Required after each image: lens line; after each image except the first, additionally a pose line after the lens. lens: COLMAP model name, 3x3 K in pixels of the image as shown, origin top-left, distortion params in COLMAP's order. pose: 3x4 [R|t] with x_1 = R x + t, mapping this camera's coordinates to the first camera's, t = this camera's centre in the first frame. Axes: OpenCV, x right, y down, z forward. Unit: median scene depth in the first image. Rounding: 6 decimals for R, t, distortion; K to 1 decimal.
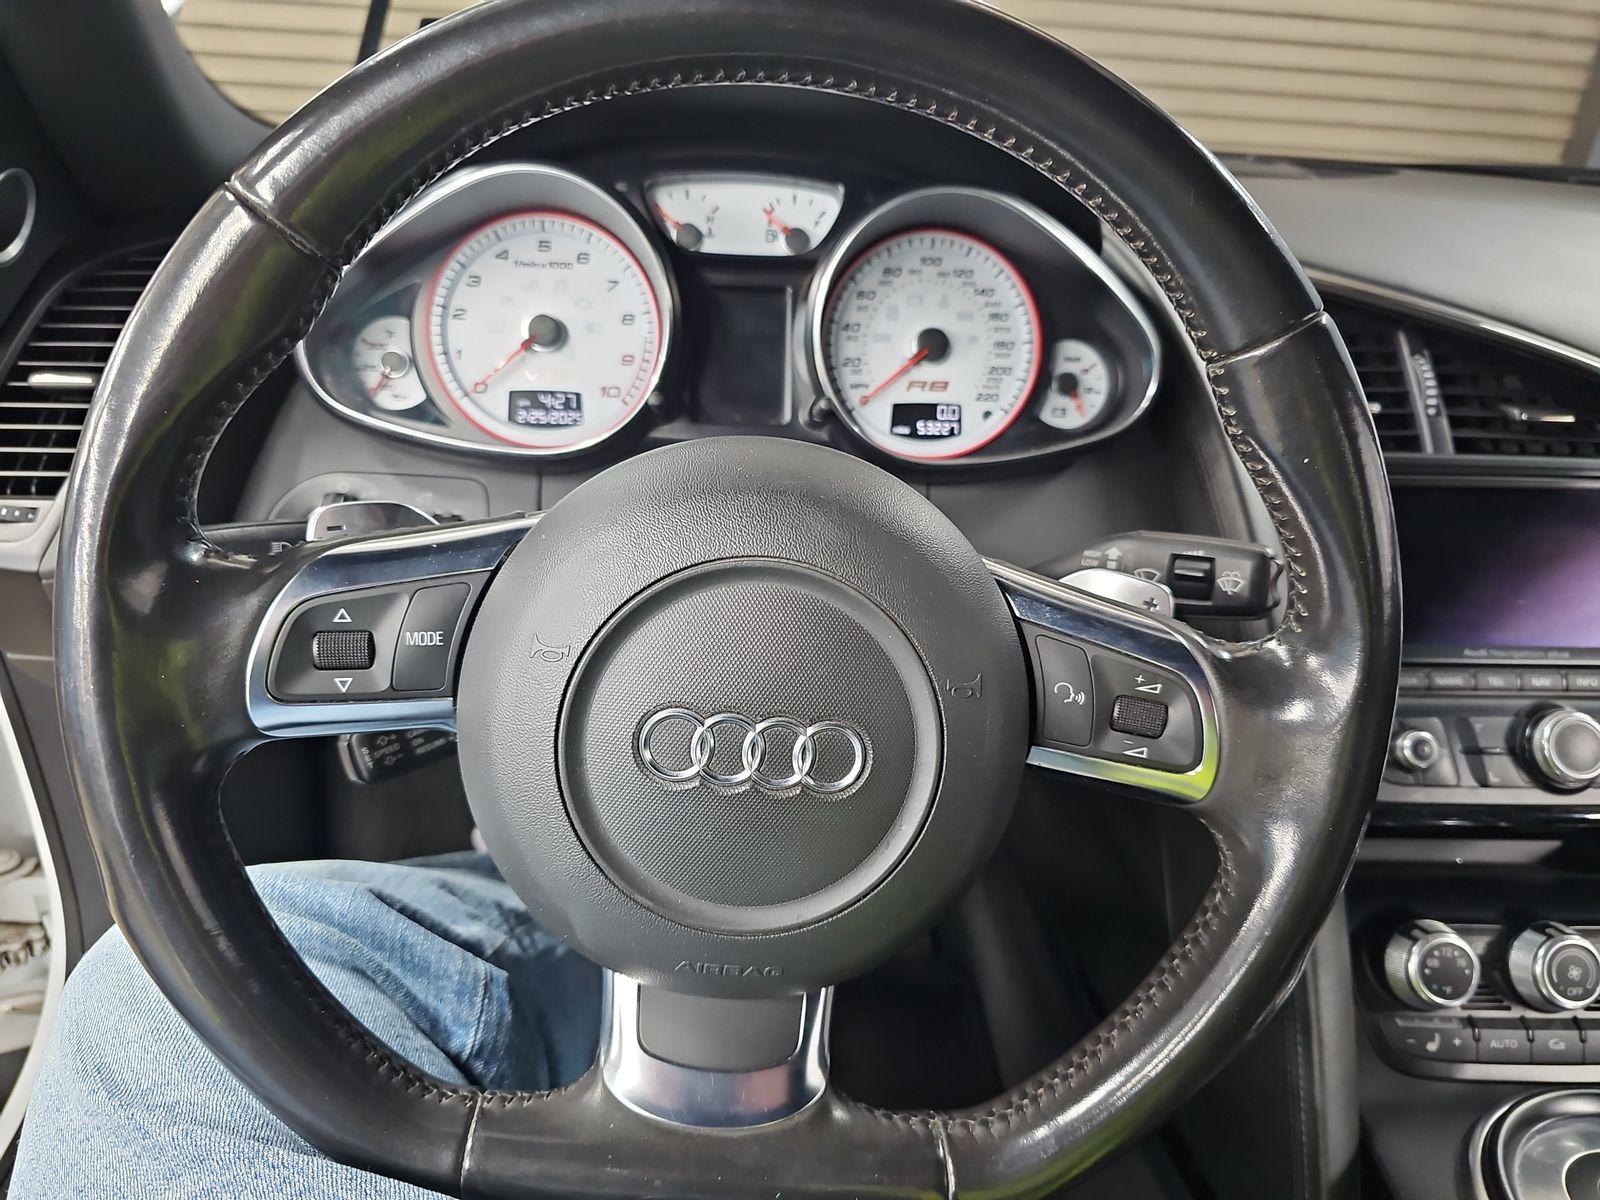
lens RADIAL K [[1164.5, 0, 798.0], [0, 1164.5, 500.7], [0, 0, 1]] dist [0.057762, -0.035689]
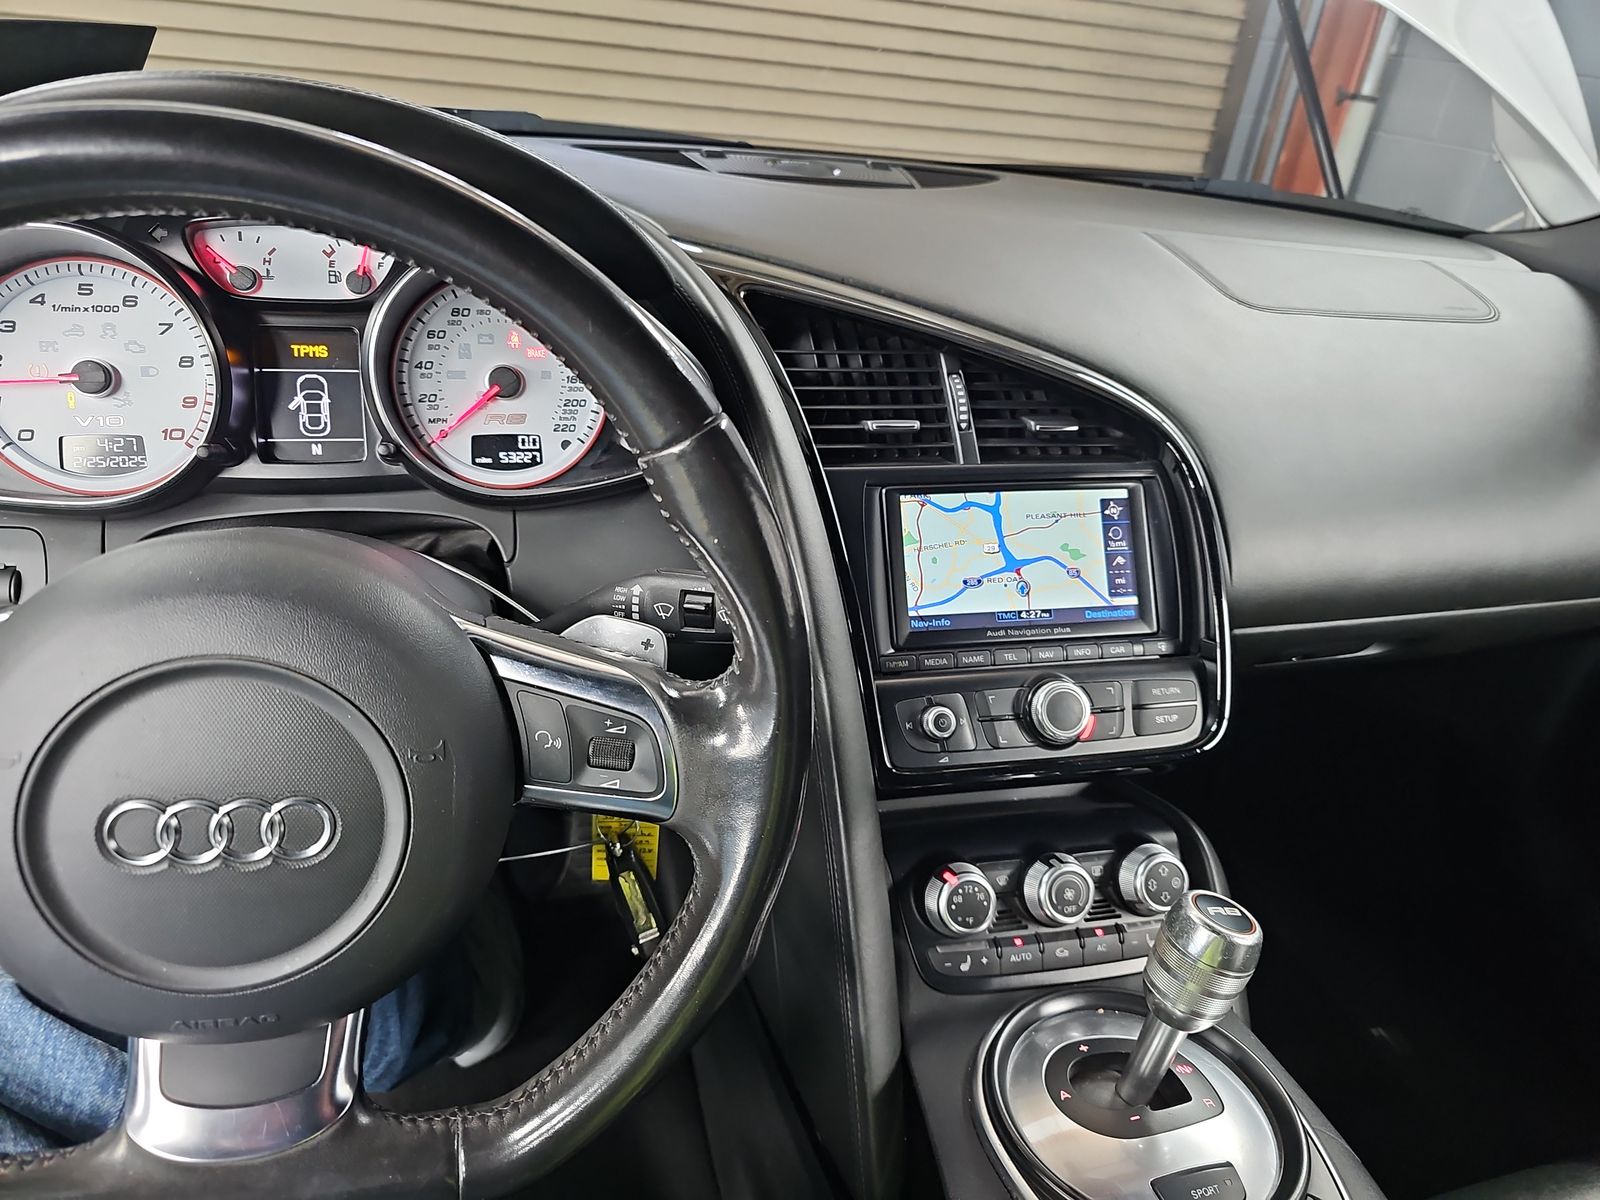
lens RADIAL K [[1164.5, 0, 798.0], [0, 1164.5, 500.7], [0, 0, 1]] dist [0.057762, -0.035689]
pose [[0.980704, -0.043451, 0.190608, 0.170562], [0.032573, 0.997677, 0.059836, -0.081482], [-0.192765, -0.052473, 0.979841, -0.093977]]
